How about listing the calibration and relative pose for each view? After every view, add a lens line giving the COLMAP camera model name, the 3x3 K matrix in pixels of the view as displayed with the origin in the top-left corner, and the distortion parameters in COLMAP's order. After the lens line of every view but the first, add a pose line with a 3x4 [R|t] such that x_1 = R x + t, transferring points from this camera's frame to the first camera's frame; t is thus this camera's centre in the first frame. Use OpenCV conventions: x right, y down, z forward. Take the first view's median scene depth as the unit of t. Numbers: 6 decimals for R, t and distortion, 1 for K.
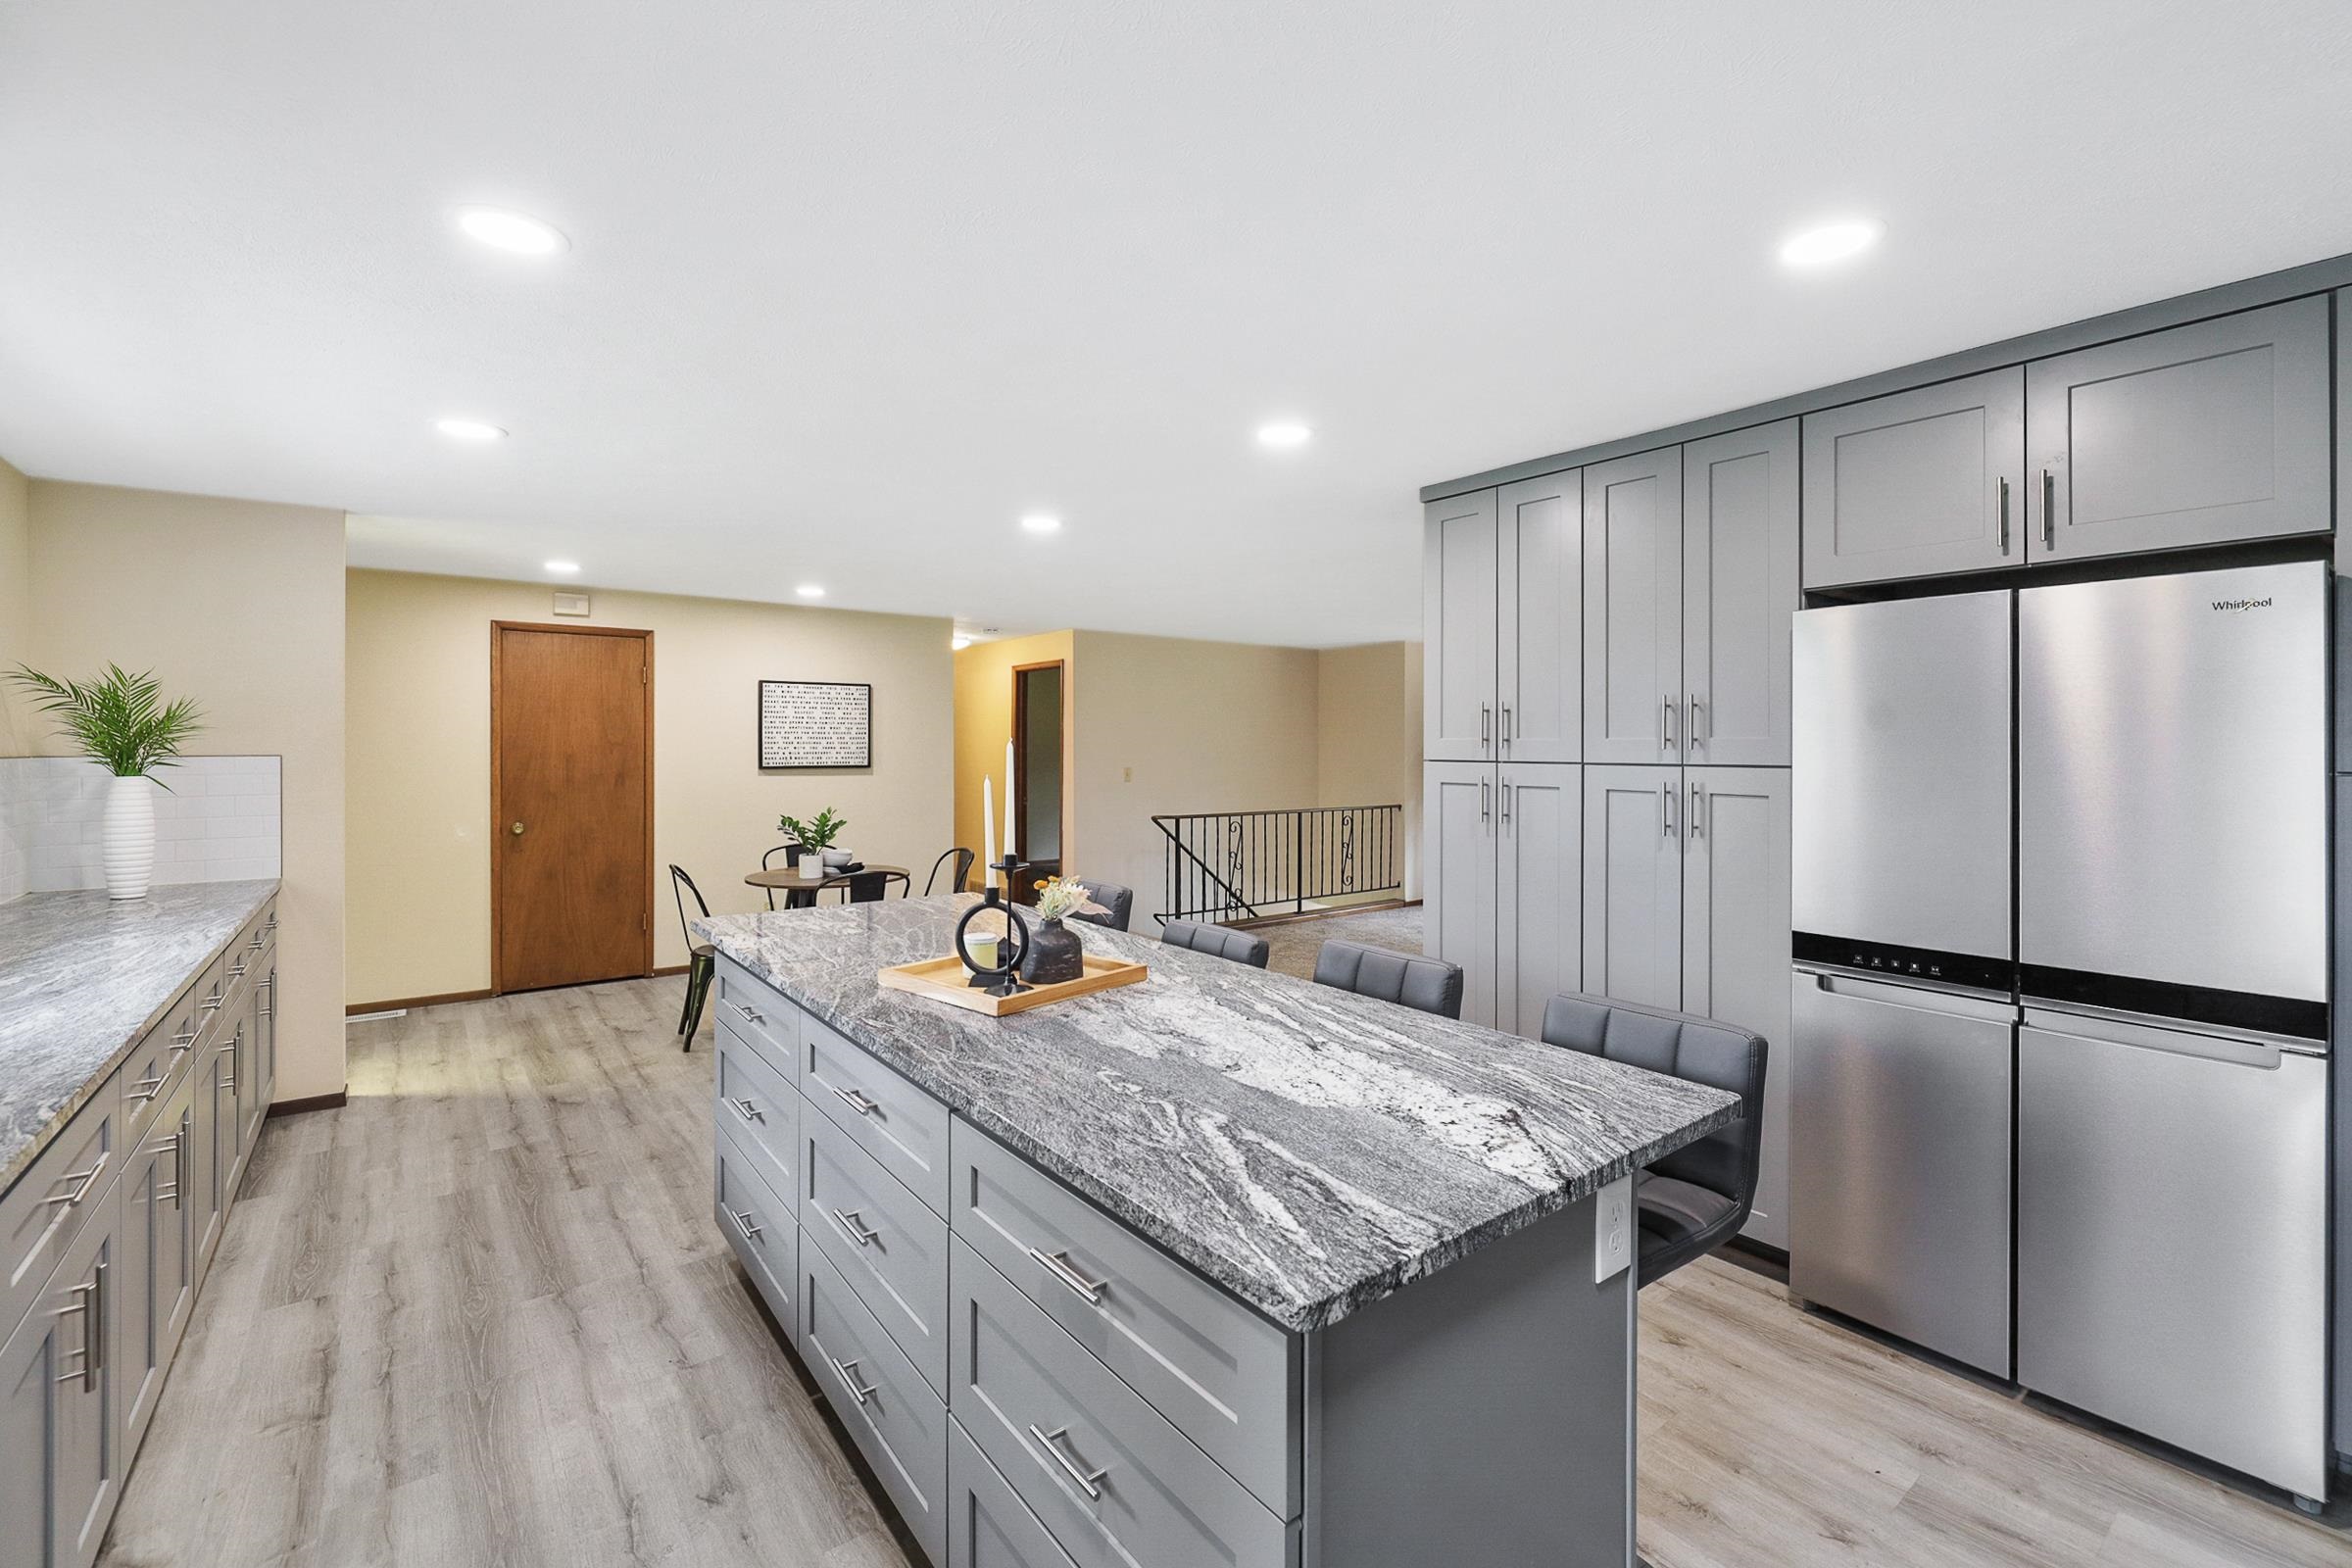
lens RADIAL K [[1007.1, 0, 1226.5], [0, 1007.1, 749.0], [0, 0, 1]] dist [-0.000571, 0.000097]
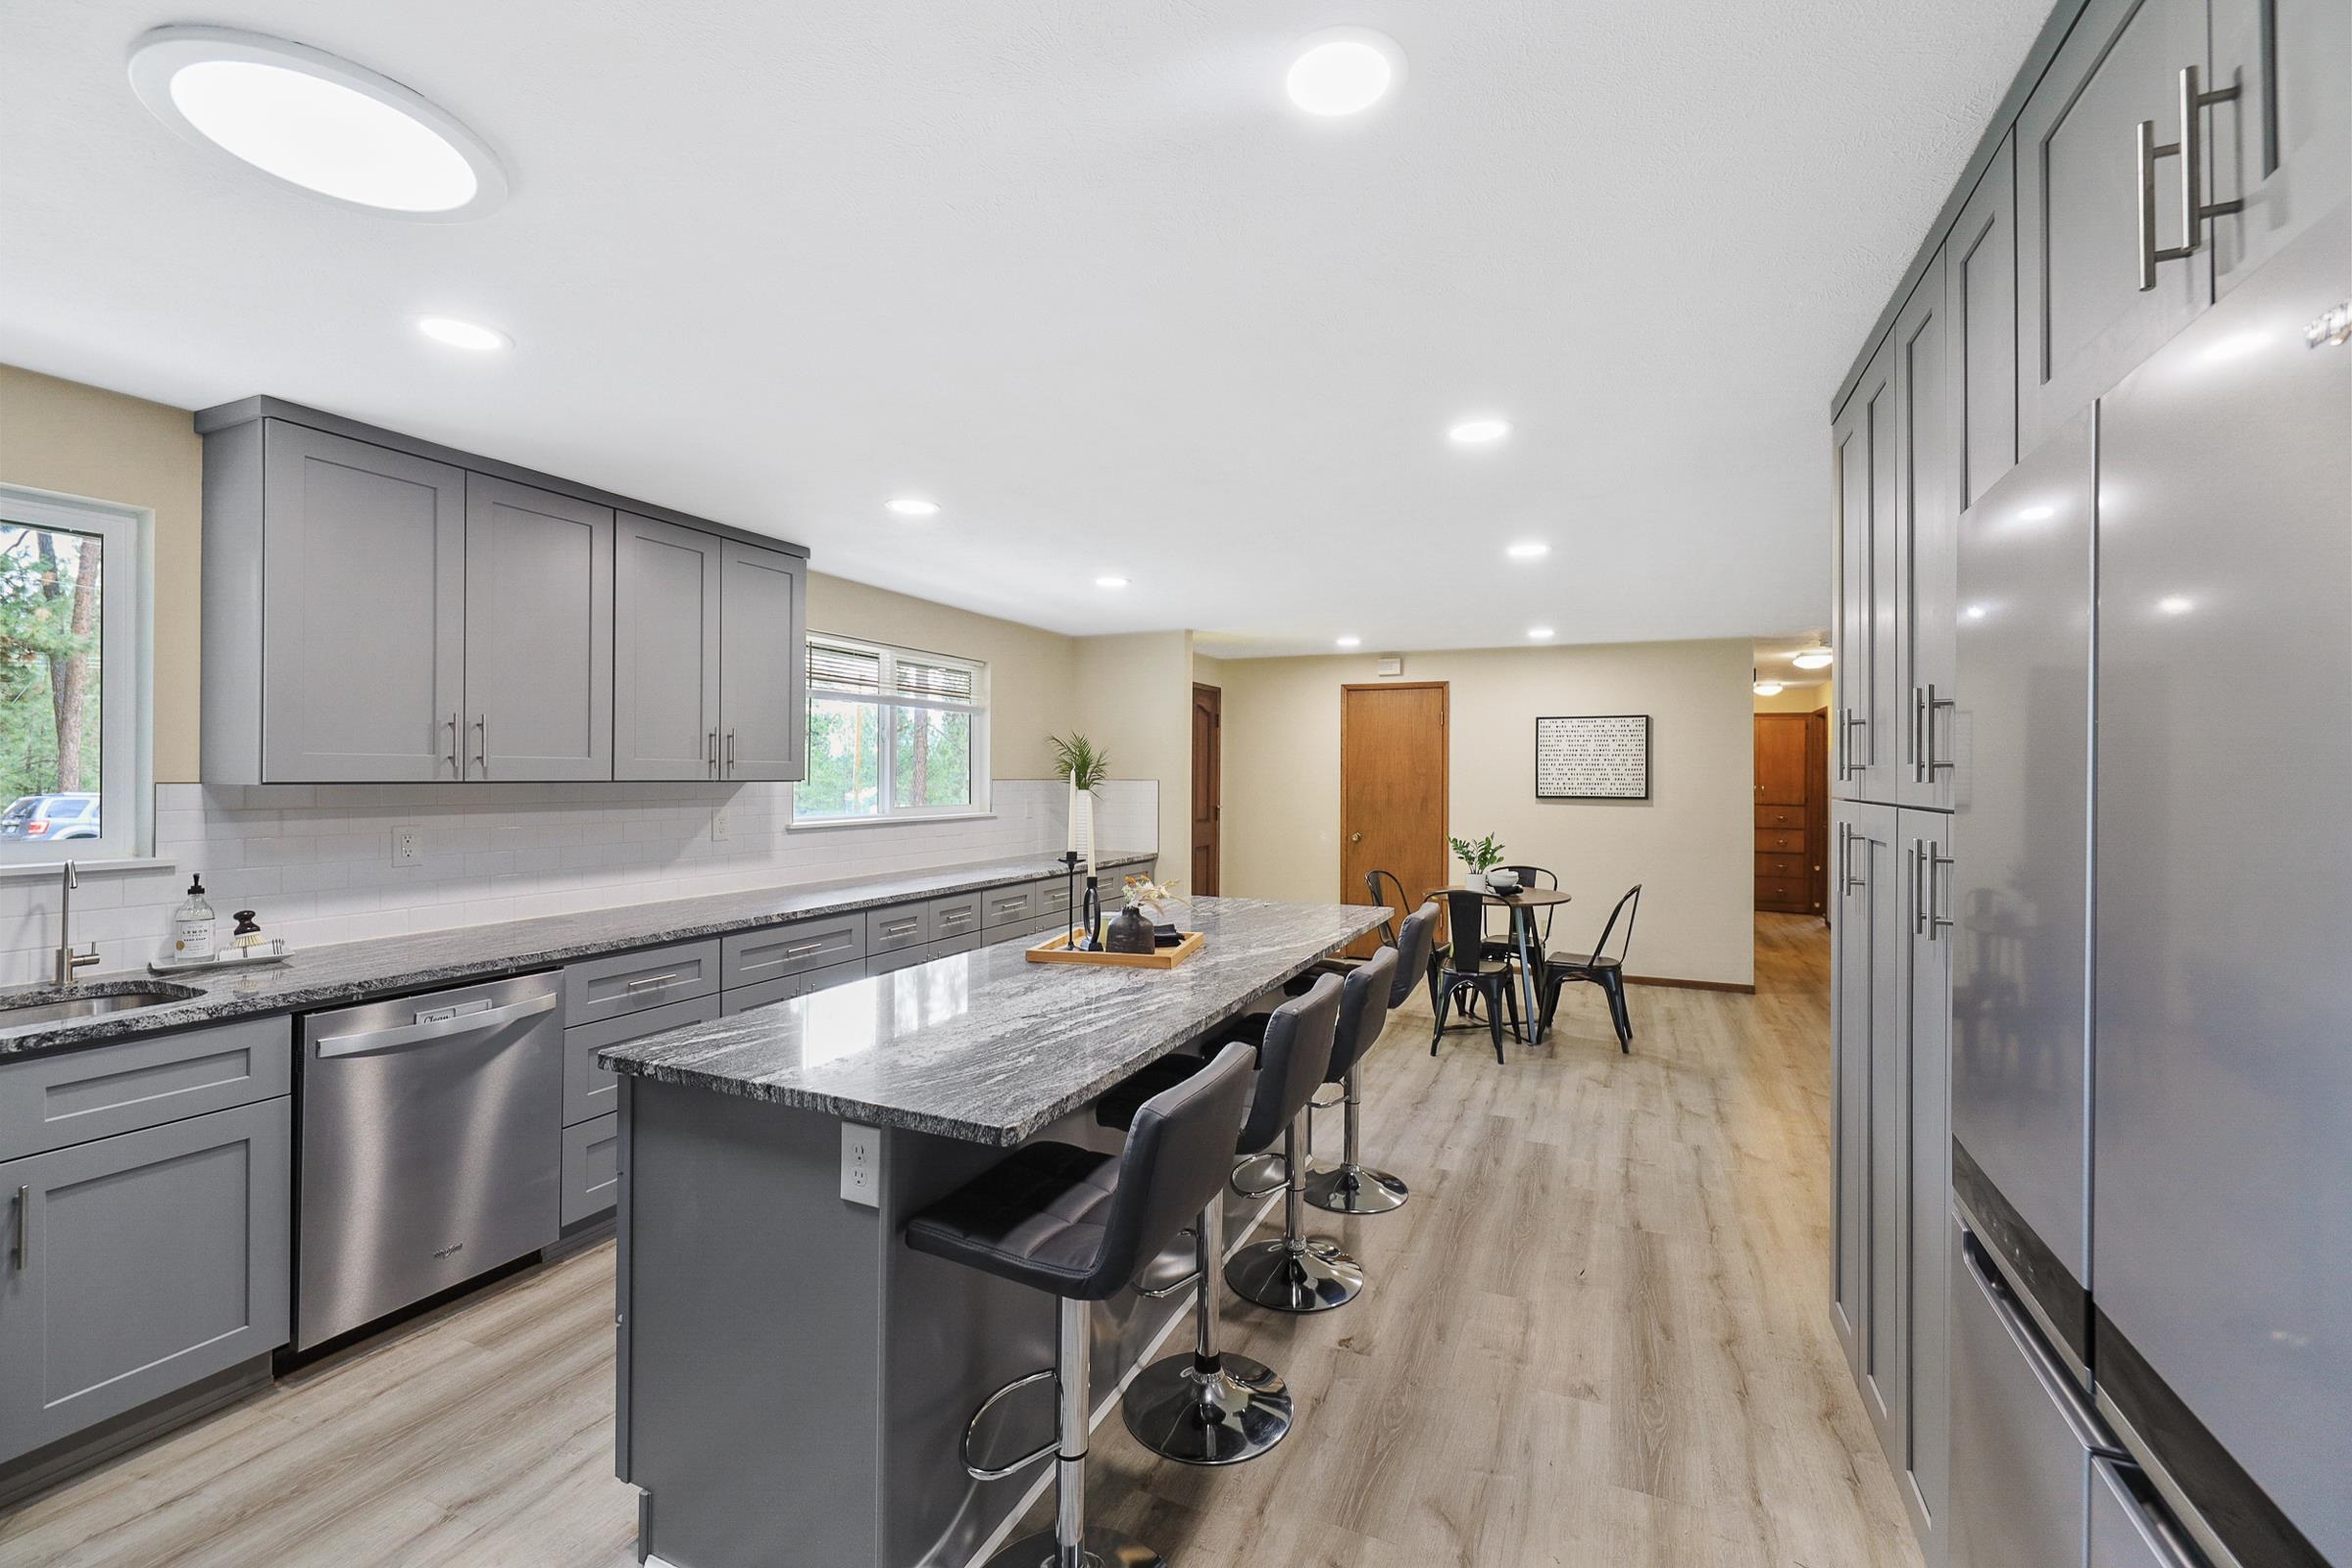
lens RADIAL K [[1007.1, 0, 1187.5], [0, 1007.1, 773.2], [0, 0, 1]] dist [-0.000571, 0.000097]
pose [[0.441461, -0.001314, -0.897280, 0.398369], [-0.007769, 0.999956, -0.005286, 0.001816], [0.897247, 0.009304, 0.441431, 0.197333]]
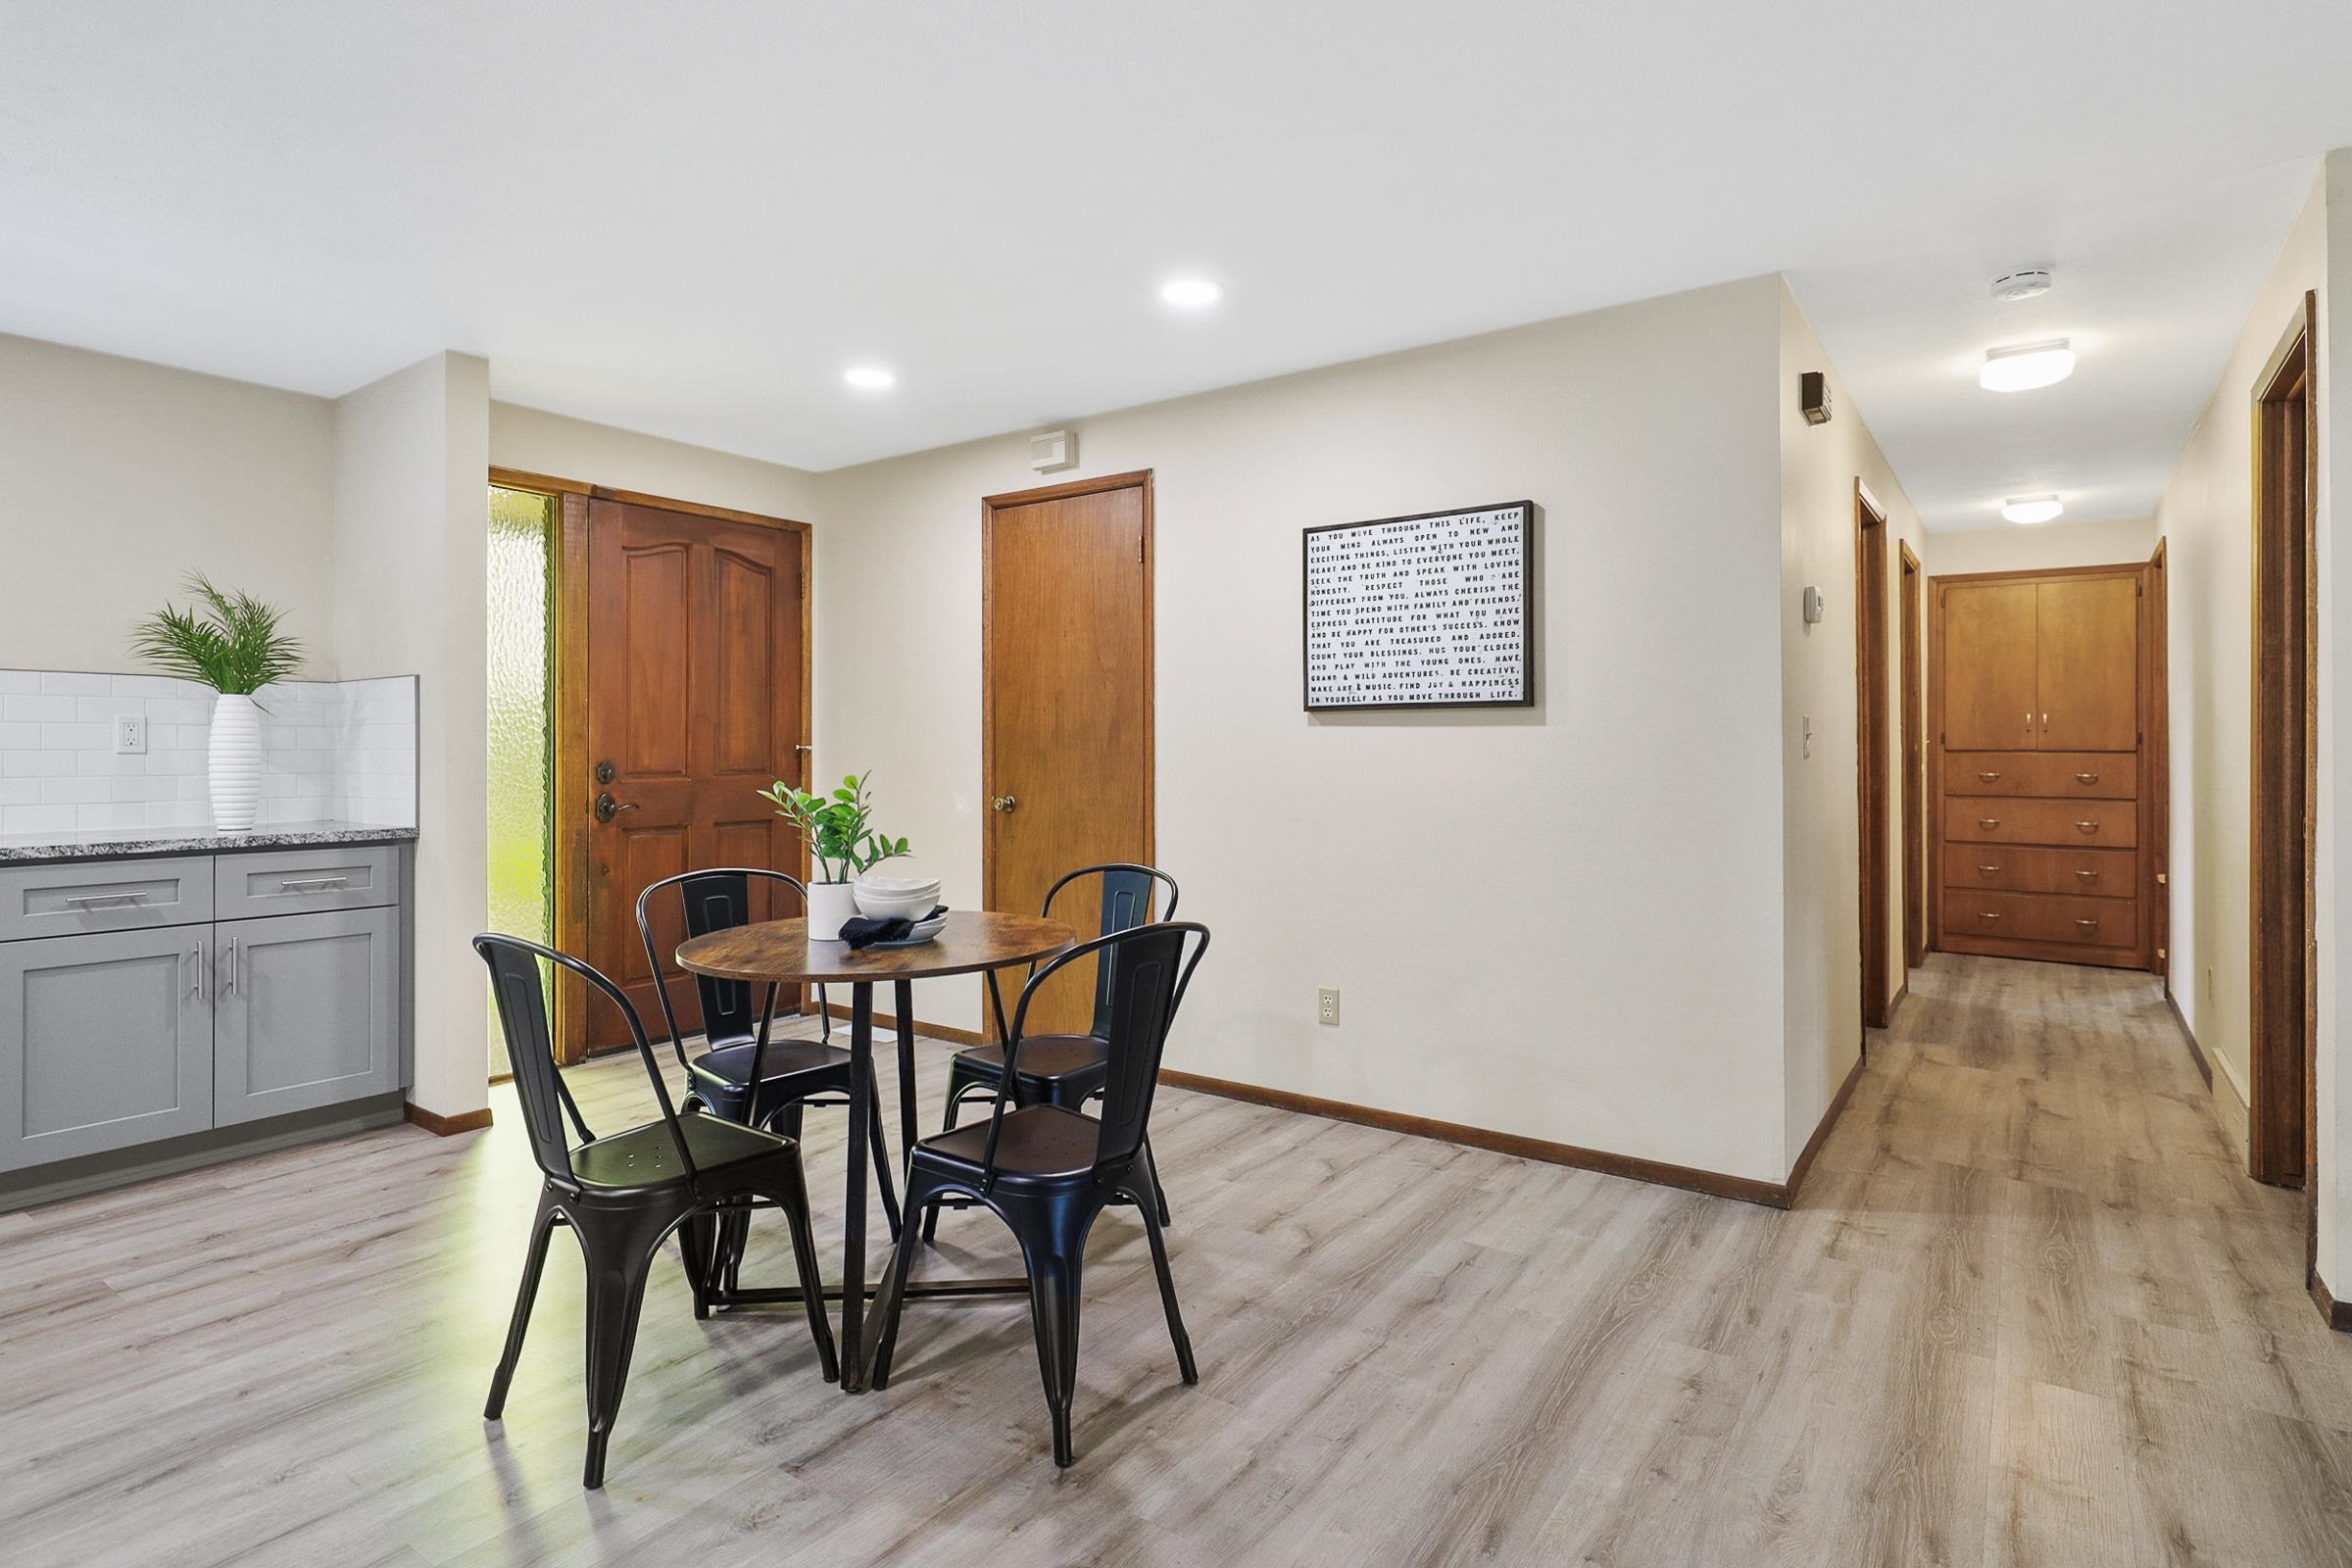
lens RADIAL K [[1195.1, 0, 1213.0], [0, 1195.1, 752.1], [0, 0, 1]] dist [-0.000642, -0.000128]
pose [[0.250831, -0.003736, -0.968024, 0.093537], [-0.001764, 0.999989, -0.004316, 0.047333], [0.968029, 0.002790, 0.250822, 0.915915]]
